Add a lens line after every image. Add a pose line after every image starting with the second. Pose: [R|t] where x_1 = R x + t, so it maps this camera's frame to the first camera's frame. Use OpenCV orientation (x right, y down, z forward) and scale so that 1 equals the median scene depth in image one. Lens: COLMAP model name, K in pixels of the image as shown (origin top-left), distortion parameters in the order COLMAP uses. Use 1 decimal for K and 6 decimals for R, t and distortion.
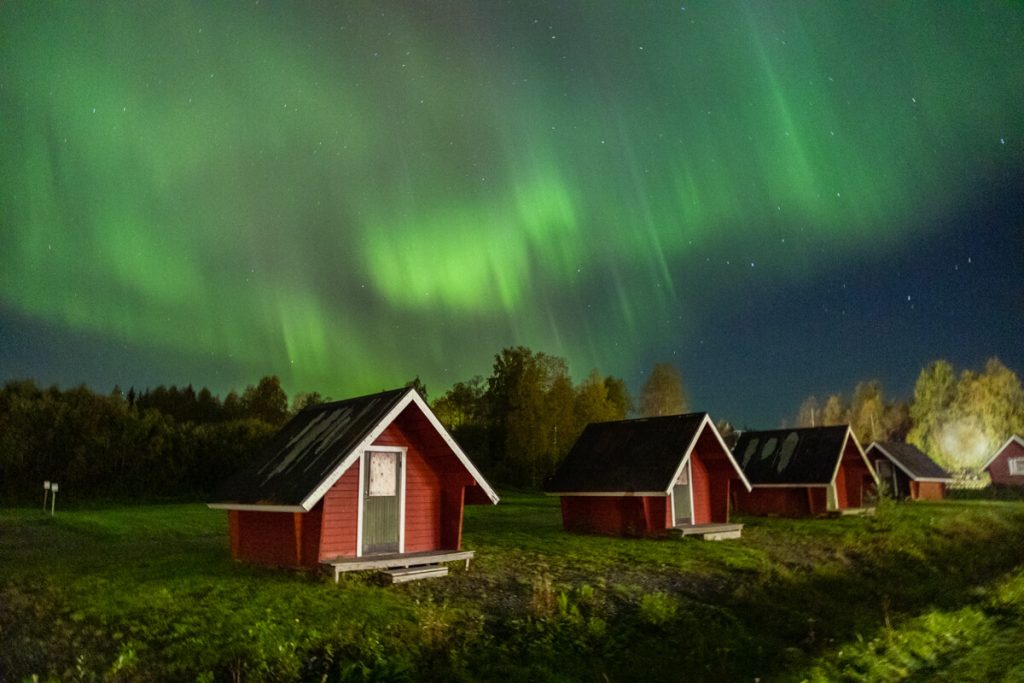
lens RADIAL K [[671.7, 0, 512.0], [0, 671.7, 341.5], [0, 0, 1]] dist [-0.004366, -0.001743]
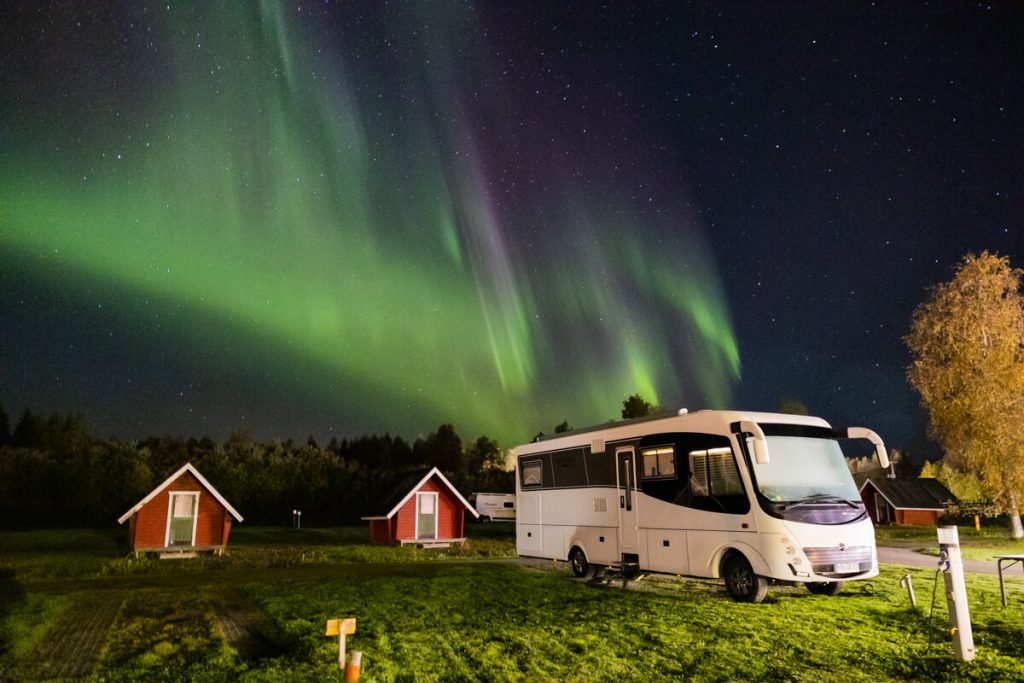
lens RADIAL K [[741.9, 0, 512.0], [0, 741.9, 341.5], [0, 0, 1]] dist [0.004460, 0.000681]
pose [[0.953485, -0.066012, -0.294122, 0.299861], [0.058907, 0.997719, -0.032959, -0.089173], [0.295627, 0.014100, 0.955199, -0.466626]]
